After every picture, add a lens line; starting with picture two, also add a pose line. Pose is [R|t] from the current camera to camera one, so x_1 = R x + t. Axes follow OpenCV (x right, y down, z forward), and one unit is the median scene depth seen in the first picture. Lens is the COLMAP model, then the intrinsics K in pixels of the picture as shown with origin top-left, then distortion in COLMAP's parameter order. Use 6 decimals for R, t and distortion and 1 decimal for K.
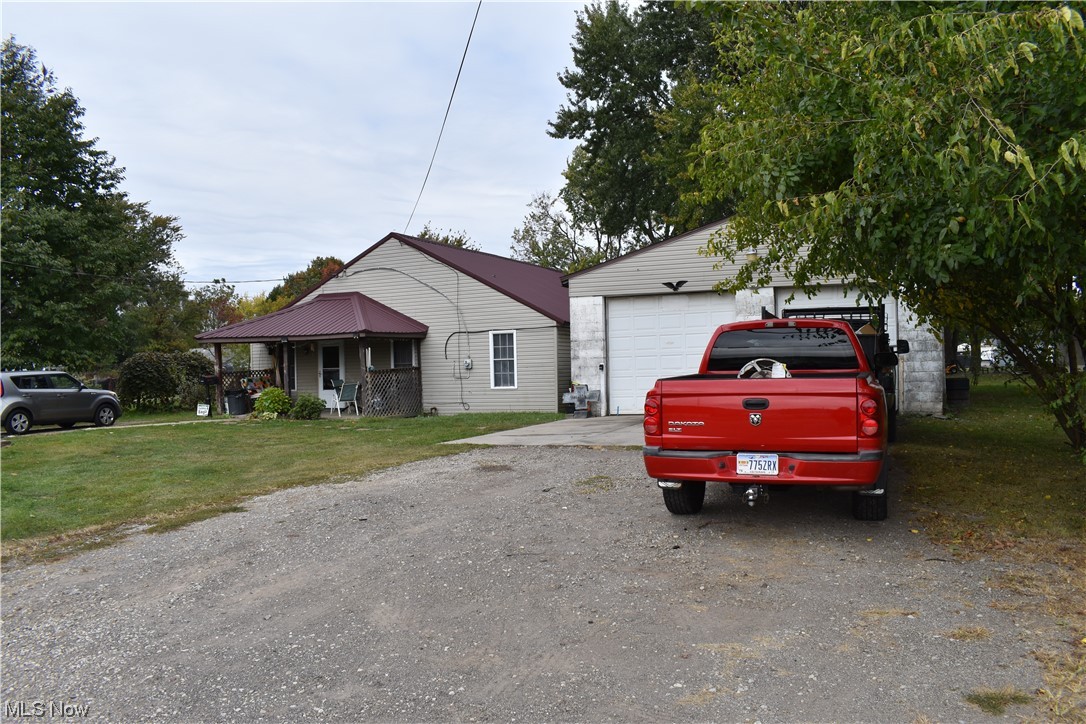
lens RADIAL K [[848.8, 0, 541.0], [0, 848.8, 360.9], [0, 0, 1]] dist [-0.086803, 0.010802]
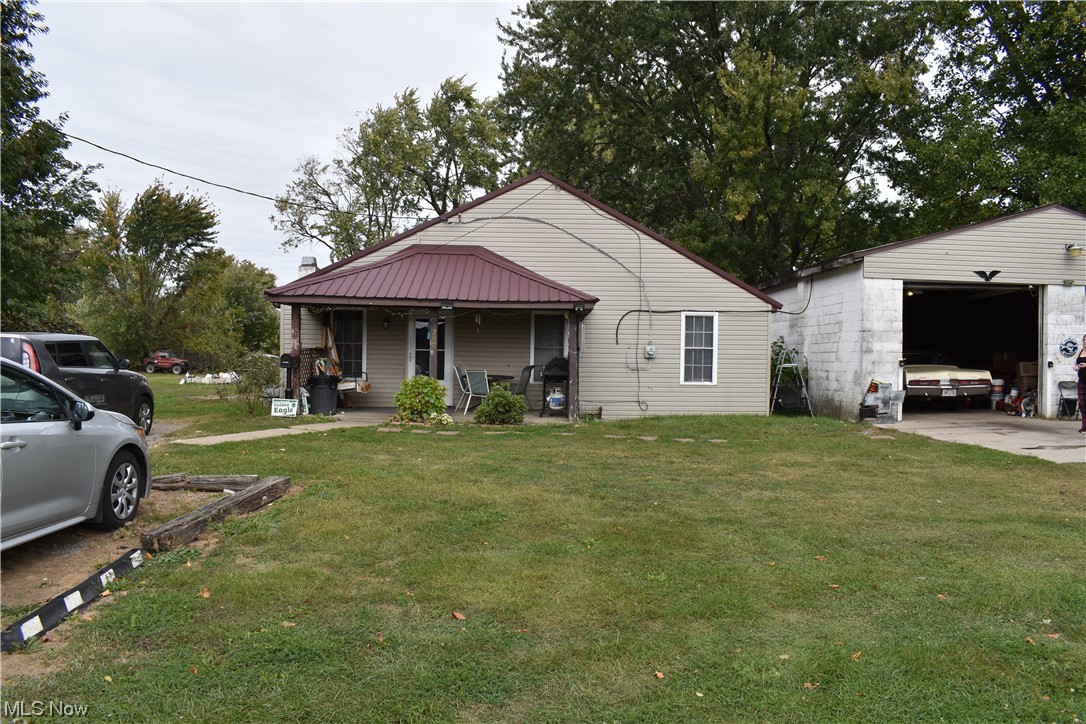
lens RADIAL K [[848.8, 0, 542.5], [0, 848.8, 365.8], [0, 0, 1]] dist [-0.086803, 0.010802]
pose [[0.893894, 0.033108, 0.447054, -0.529441], [-0.038740, 0.999243, 0.003460, 0.017654], [-0.446601, -0.020412, 0.894500, 0.350287]]
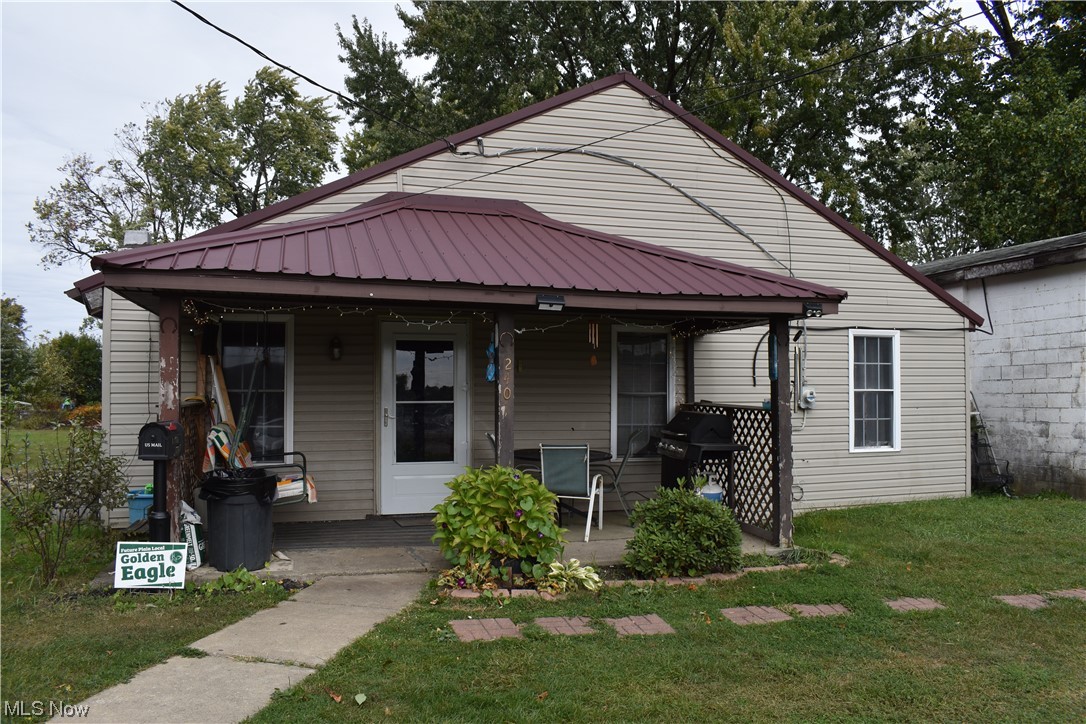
lens RADIAL K [[848.8, 0, 544.9], [0, 848.8, 351.8], [0, 0, 1]] dist [-0.086803, 0.010802]
pose [[0.746423, 0.060497, 0.662716, -0.492904], [-0.019977, 0.997447, -0.068553, 0.012469], [-0.665172, 0.037931, 0.745726, 0.767589]]
